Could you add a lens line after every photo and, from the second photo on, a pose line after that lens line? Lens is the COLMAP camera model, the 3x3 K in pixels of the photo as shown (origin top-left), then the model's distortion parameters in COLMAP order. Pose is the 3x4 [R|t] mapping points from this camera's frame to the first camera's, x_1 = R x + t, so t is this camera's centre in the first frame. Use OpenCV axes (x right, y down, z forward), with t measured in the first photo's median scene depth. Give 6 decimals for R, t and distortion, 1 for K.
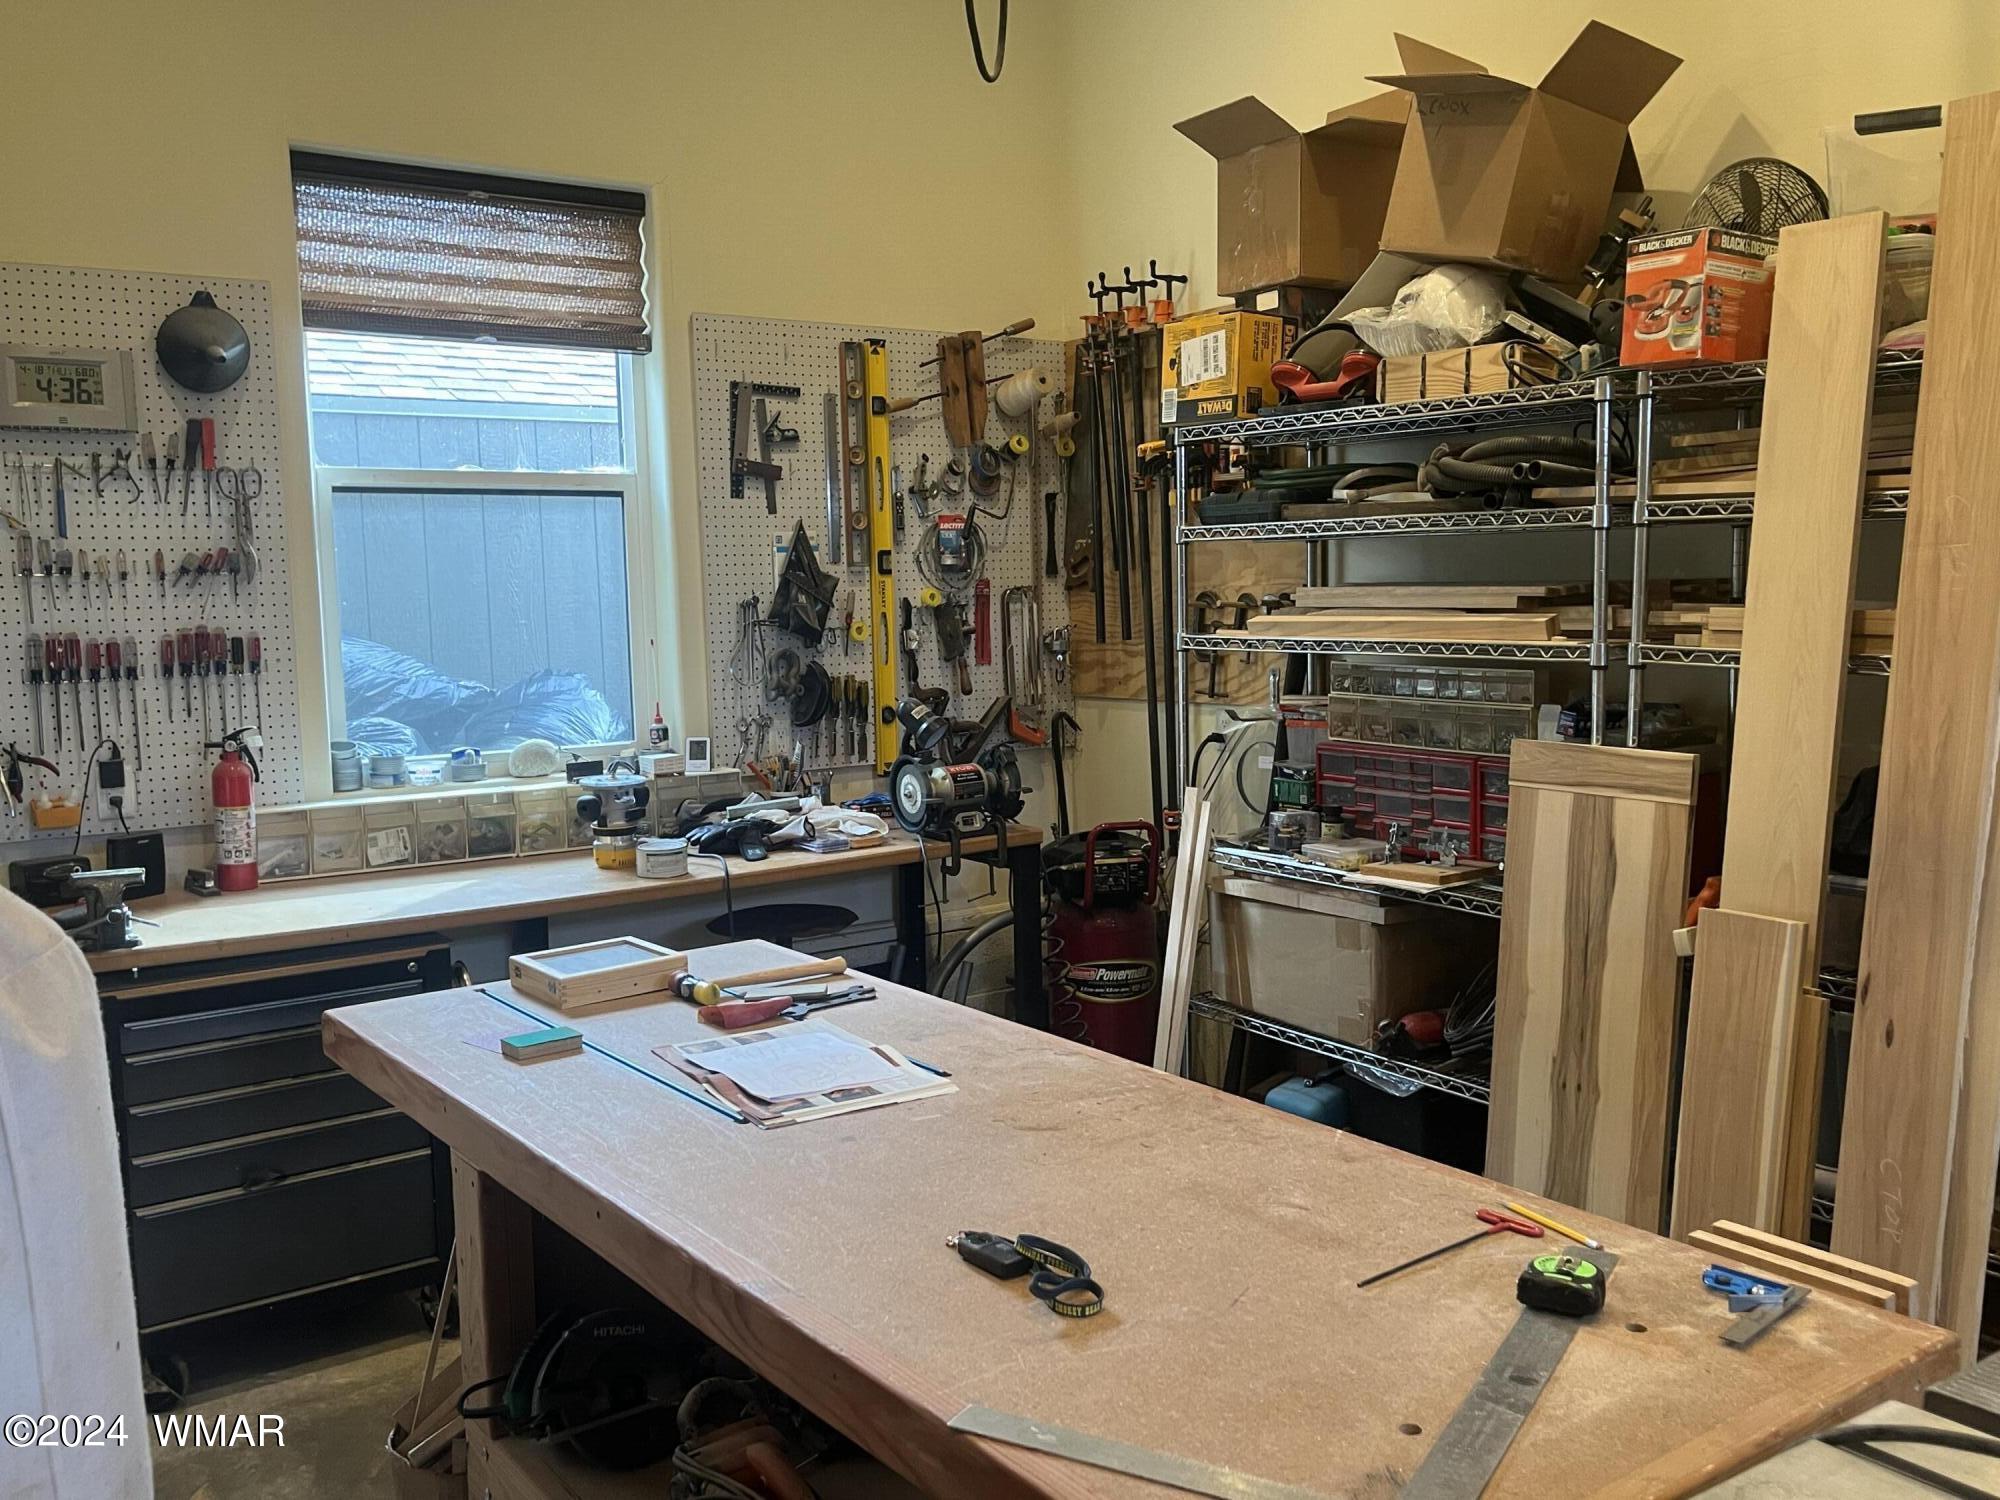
lens RADIAL K [[1749.8, 0, 1000.6], [0, 1749.8, 759.3], [0, 0, 1]] dist [0.070708, -0.089175]
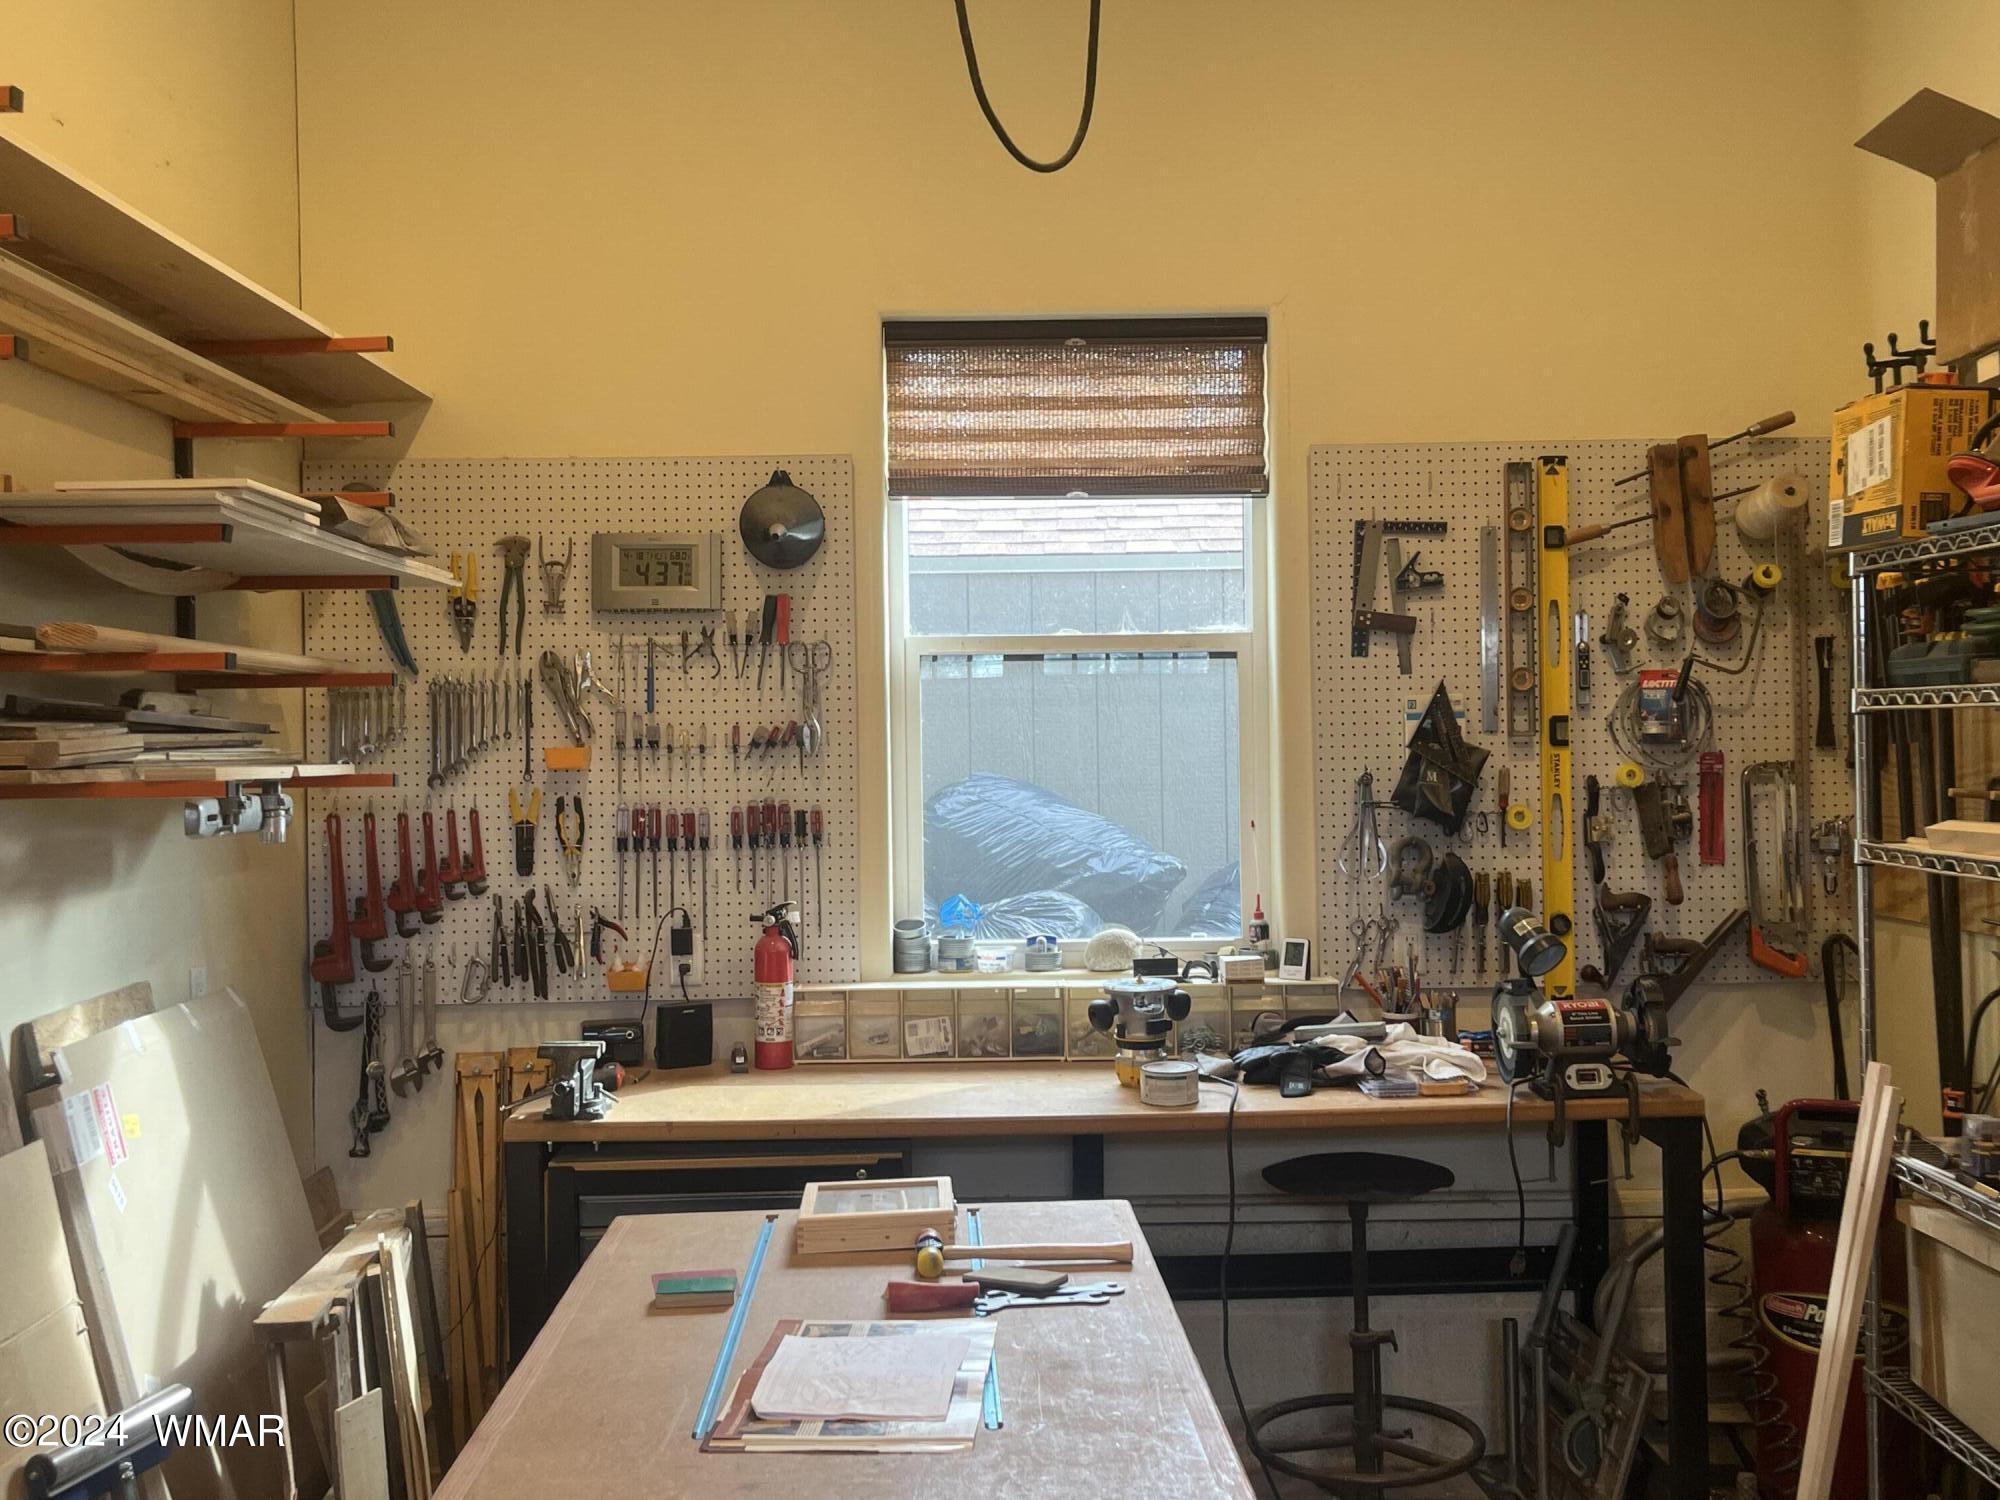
lens RADIAL K [[1946.7, 0, 997.4], [0, 1946.7, 744.1], [0, 0, 1]] dist [0.046101, 0.000000]
pose [[0.823246, 0.009803, -0.567600, 0.233622], [-0.060565, 0.995661, -0.070647, -0.029821], [0.564445, 0.092537, 0.820268, 0.136642]]
